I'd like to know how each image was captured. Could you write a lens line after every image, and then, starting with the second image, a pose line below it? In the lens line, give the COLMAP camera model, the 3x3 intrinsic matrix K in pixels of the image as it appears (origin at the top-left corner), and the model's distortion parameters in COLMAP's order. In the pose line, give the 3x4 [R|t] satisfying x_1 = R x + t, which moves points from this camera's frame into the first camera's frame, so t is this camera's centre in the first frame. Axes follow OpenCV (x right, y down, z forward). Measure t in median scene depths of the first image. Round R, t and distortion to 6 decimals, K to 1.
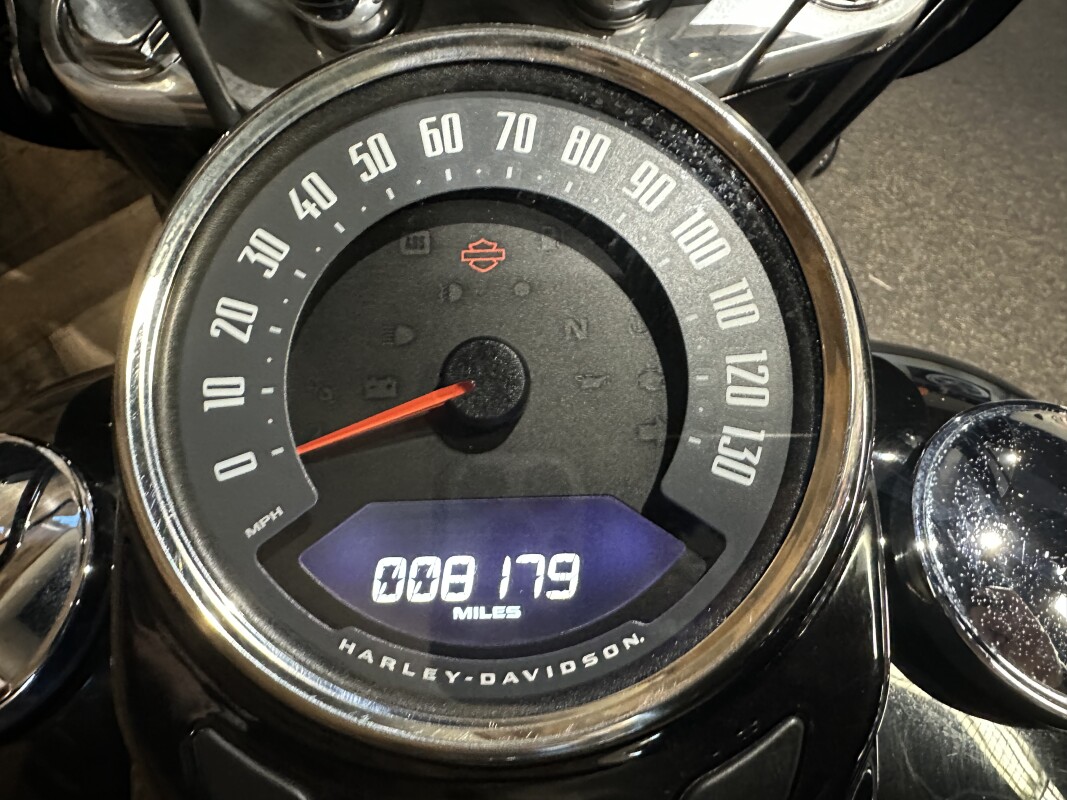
lens RADIAL K [[761.2, 0, 486.2], [0, 761.2, 481.9], [0, 0, 1]] dist [0.039394, -0.046000]
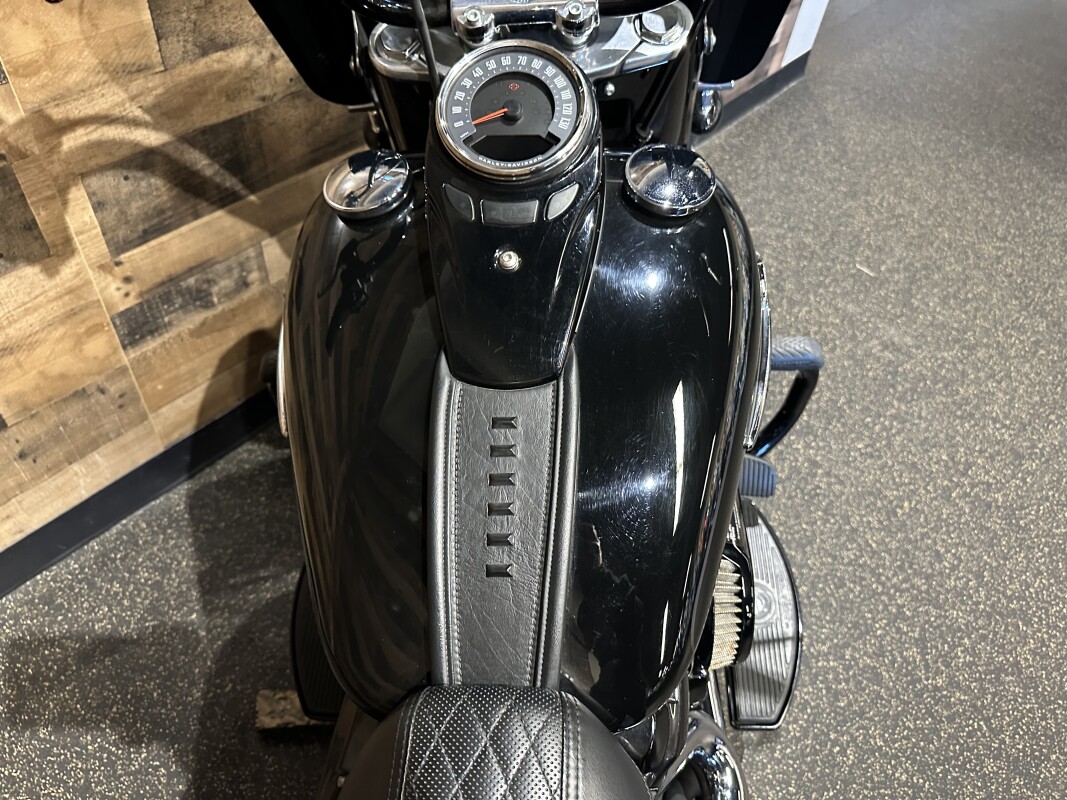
lens RADIAL K [[761.2, 0, 536.1], [0, 761.2, 397.1], [0, 0, 1]] dist [0.039394, -0.046000]
pose [[0.998441, 0.043254, -0.035284, 0.025801], [-0.047969, 0.988106, -0.146103, 0.153753], [0.028545, 0.147568, 0.988640, -0.226135]]
